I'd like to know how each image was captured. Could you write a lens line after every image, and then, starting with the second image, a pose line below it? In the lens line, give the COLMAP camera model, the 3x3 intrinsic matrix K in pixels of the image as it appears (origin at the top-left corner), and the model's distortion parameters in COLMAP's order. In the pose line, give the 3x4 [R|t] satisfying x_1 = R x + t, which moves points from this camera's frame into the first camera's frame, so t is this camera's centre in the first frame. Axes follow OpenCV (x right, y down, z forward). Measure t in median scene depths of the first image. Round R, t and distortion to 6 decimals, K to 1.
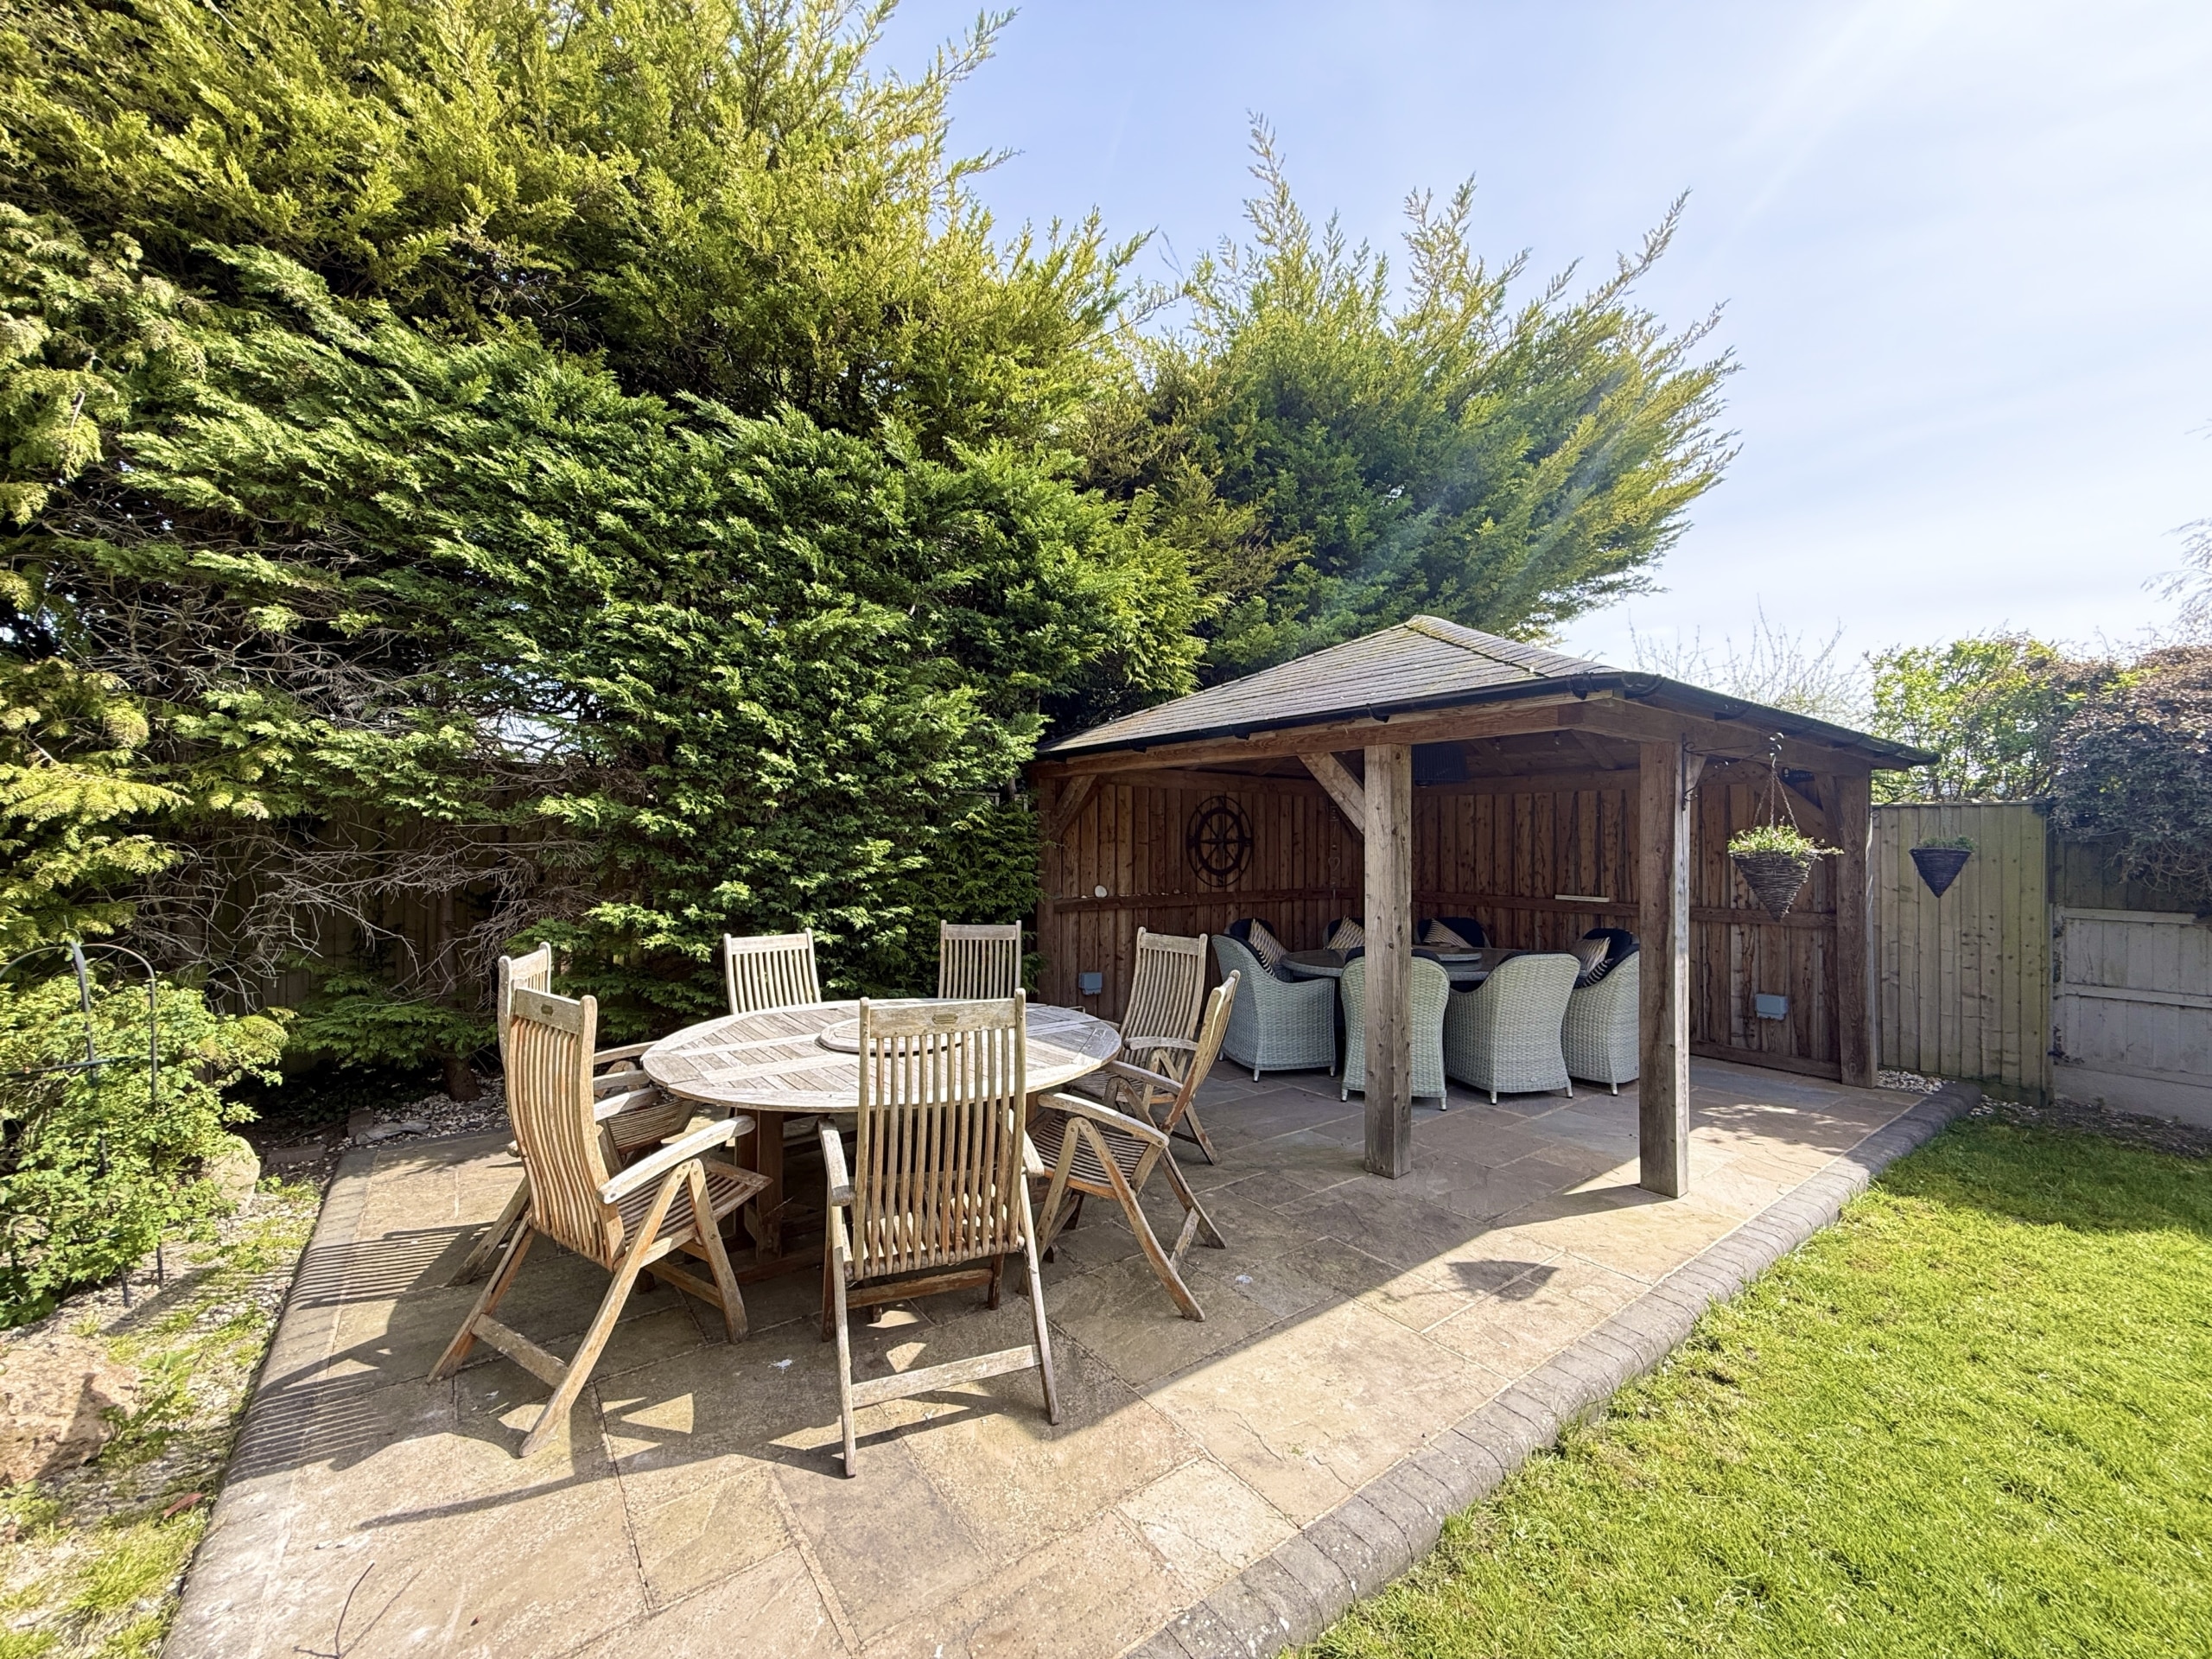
lens RADIAL K [[881.3, 0, 1106.0], [0, 881.3, 829.5], [0, 0, 1]] dist [-0.000912, -0.000008]
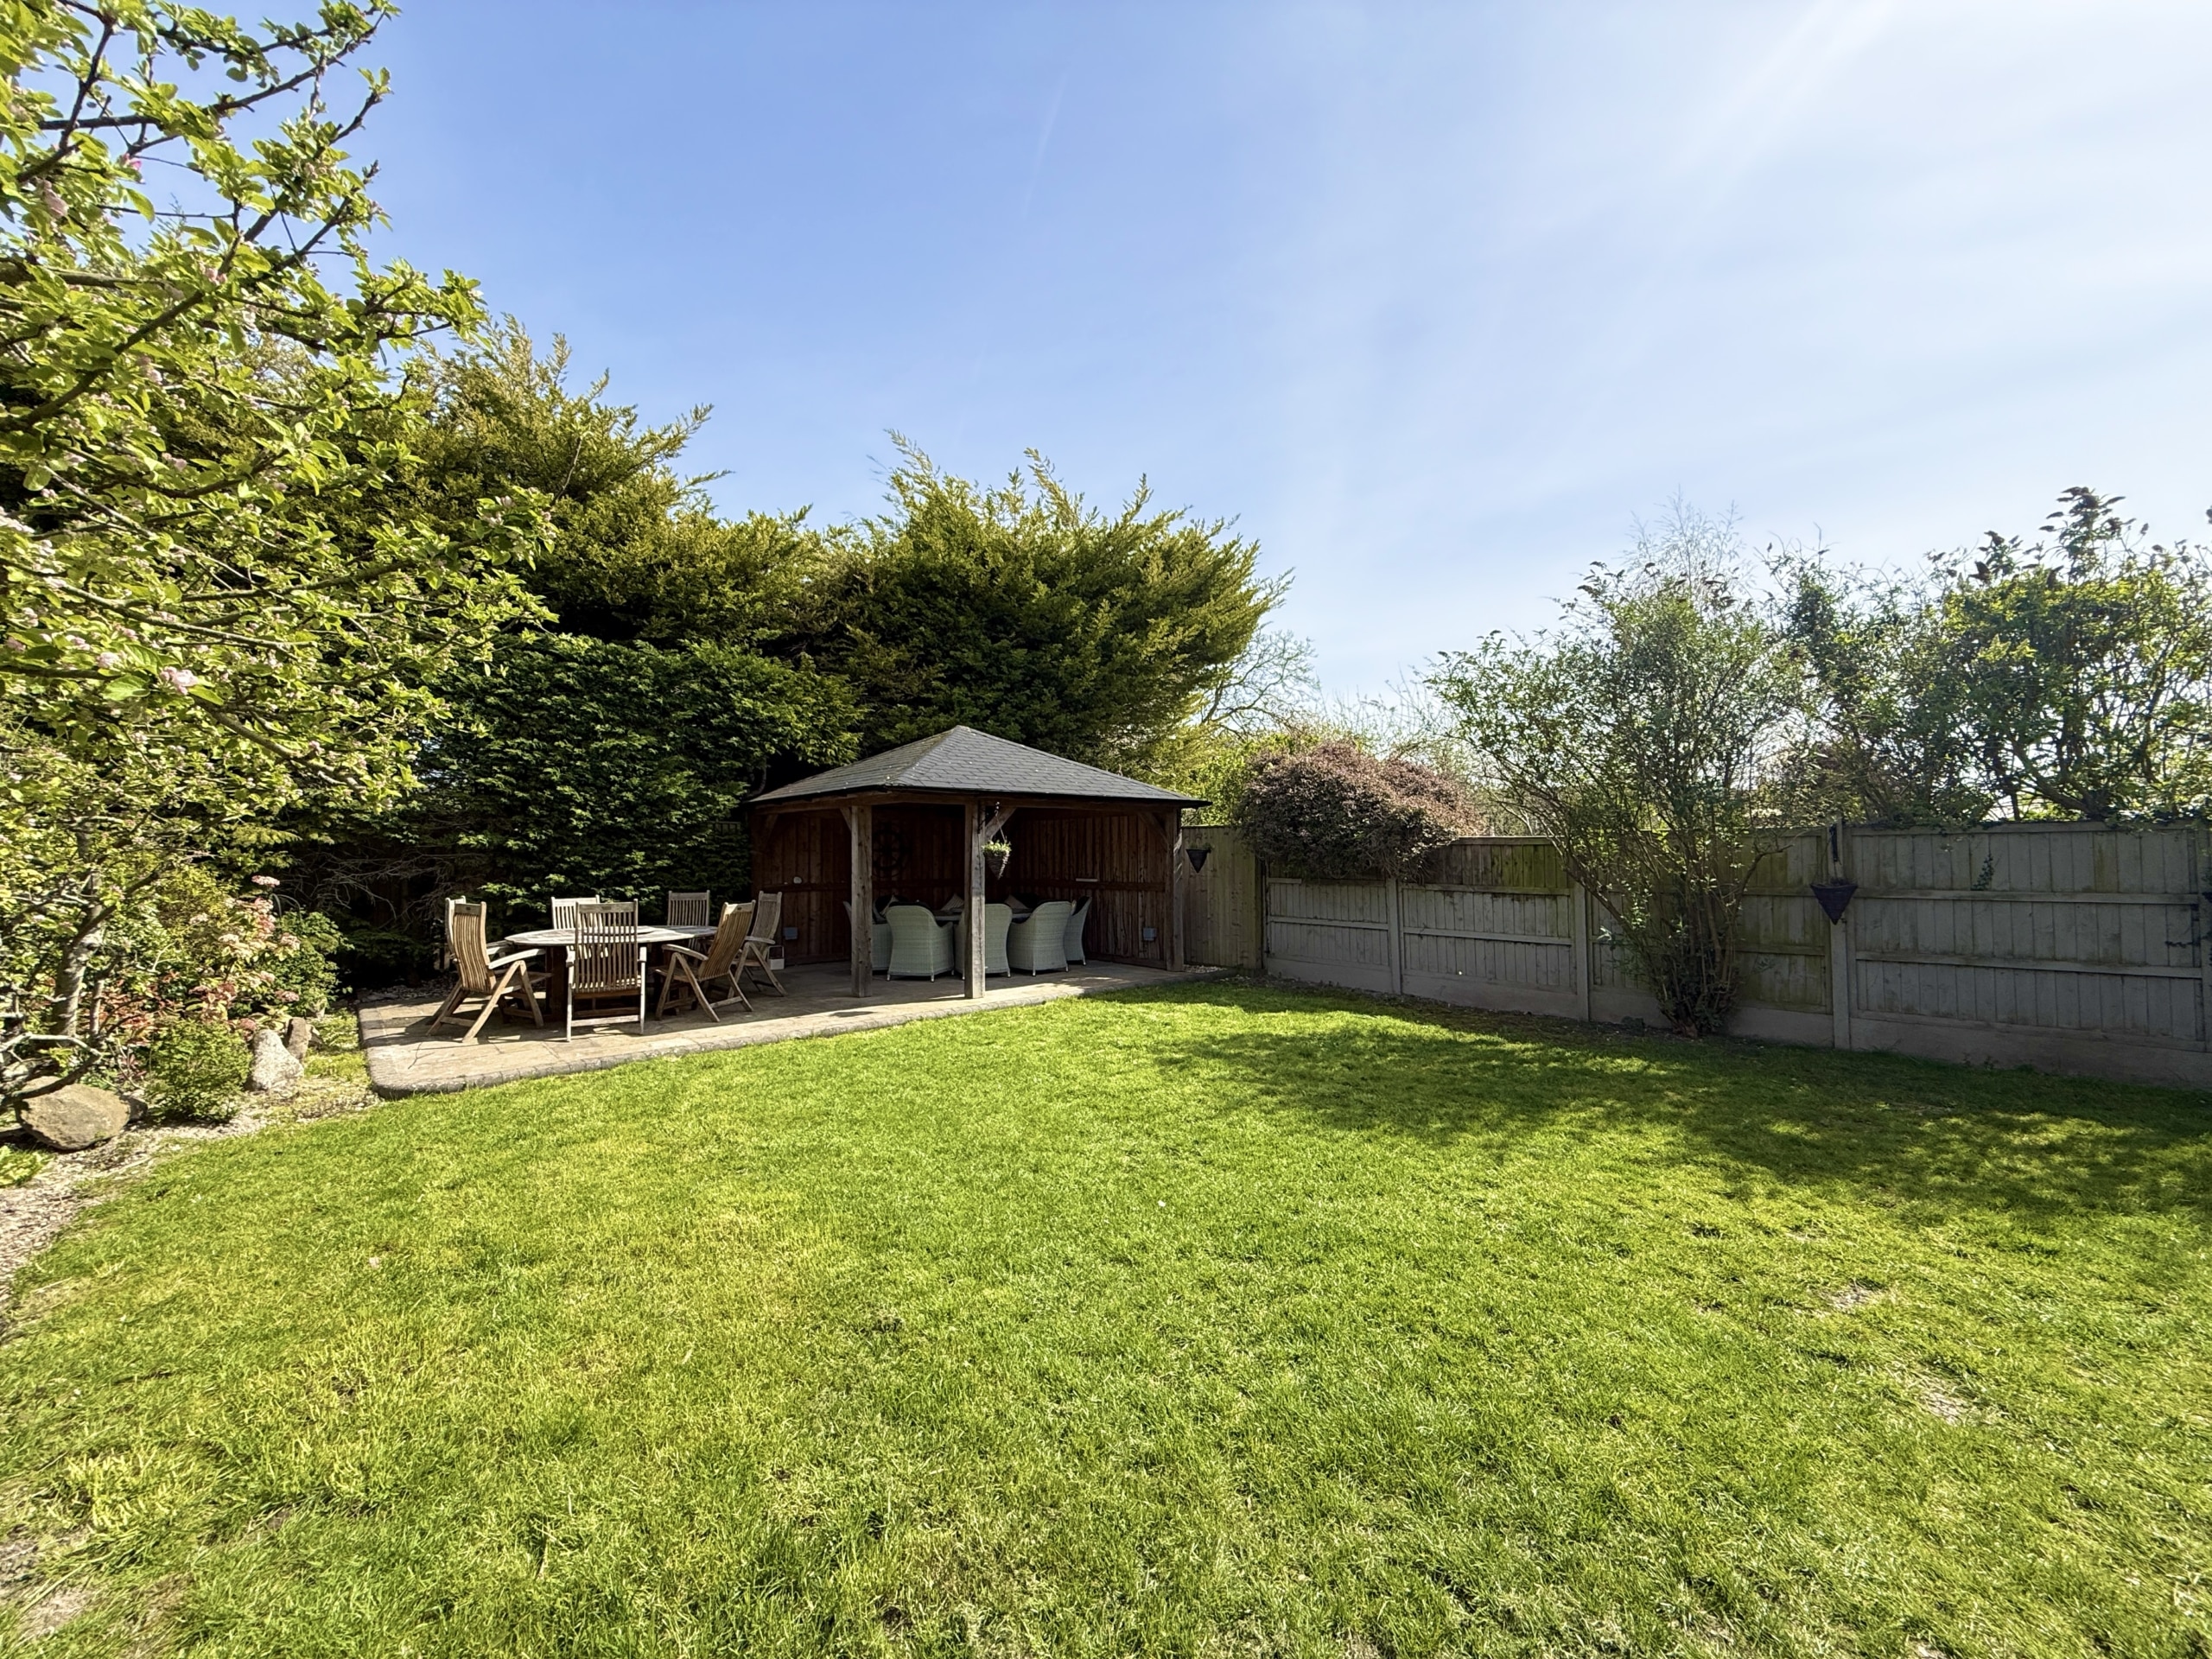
lens RADIAL K [[882.8, 0, 1106.0], [0, 882.8, 829.5], [0, 0, 1]] dist [0.001141, 0.000090]
pose [[0.996061, -0.010669, 0.088031, 0.653651], [0.011912, 0.999836, -0.013606, 0.002928], [-0.087872, 0.014601, 0.996025, -1.131218]]
